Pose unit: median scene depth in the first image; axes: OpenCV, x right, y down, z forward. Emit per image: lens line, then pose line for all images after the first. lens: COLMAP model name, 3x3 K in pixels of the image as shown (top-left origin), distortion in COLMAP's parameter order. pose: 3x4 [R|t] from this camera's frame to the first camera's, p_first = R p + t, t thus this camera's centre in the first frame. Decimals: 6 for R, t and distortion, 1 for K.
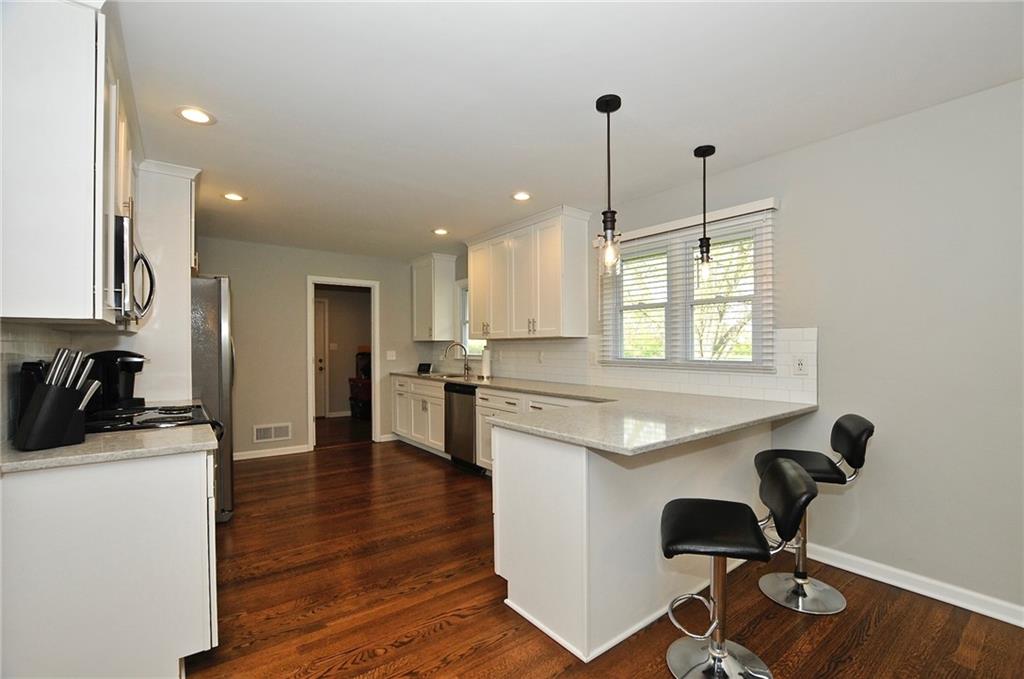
lens RADIAL K [[450.5, 0, 517.4], [0, 450.5, 343.4], [0, 0, 1]] dist [-0.024360, -0.000573]
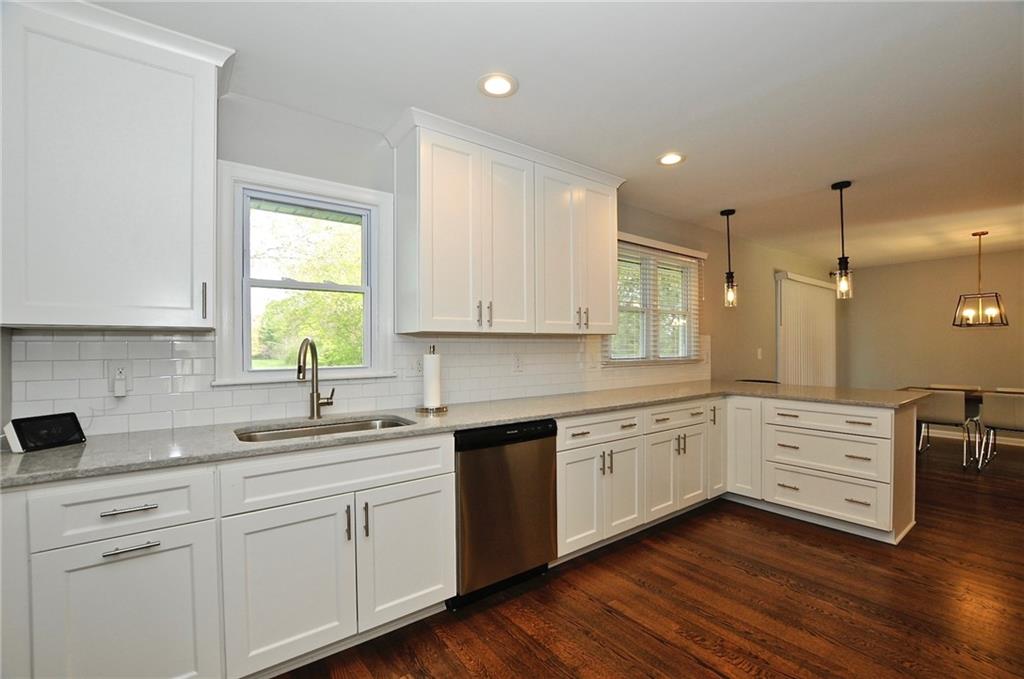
lens RADIAL K [[450.5, 0, 521.3], [0, 450.5, 337.1], [0, 0, 1]] dist [-0.024360, -0.000573]
pose [[-0.002443, 0.017461, 0.999845, -0.570018], [-0.004325, 0.999838, -0.017472, 0.004282], [-0.999988, -0.004367, -0.002367, 0.914719]]
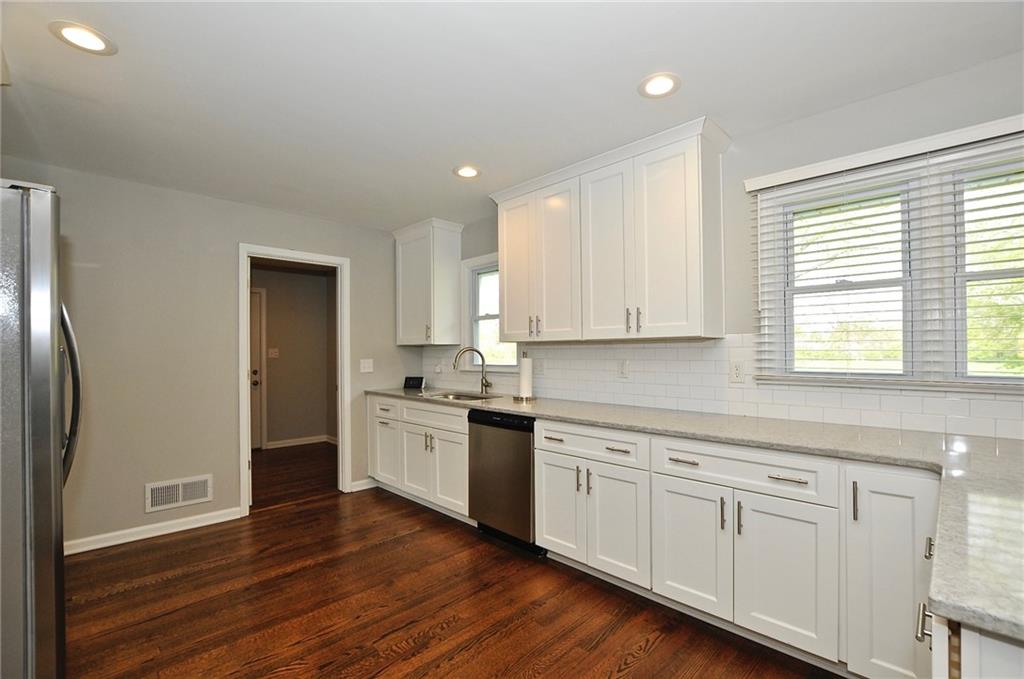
lens RADIAL K [[450.5, 0, 517.0], [0, 450.5, 346.3], [0, 0, 1]] dist [-0.024360, -0.000573]
pose [[0.991417, 0.000861, 0.130737, -0.172493], [0.000053, 0.999976, -0.006994, 0.001964], [-0.130739, 0.006941, 0.991392, 0.343397]]
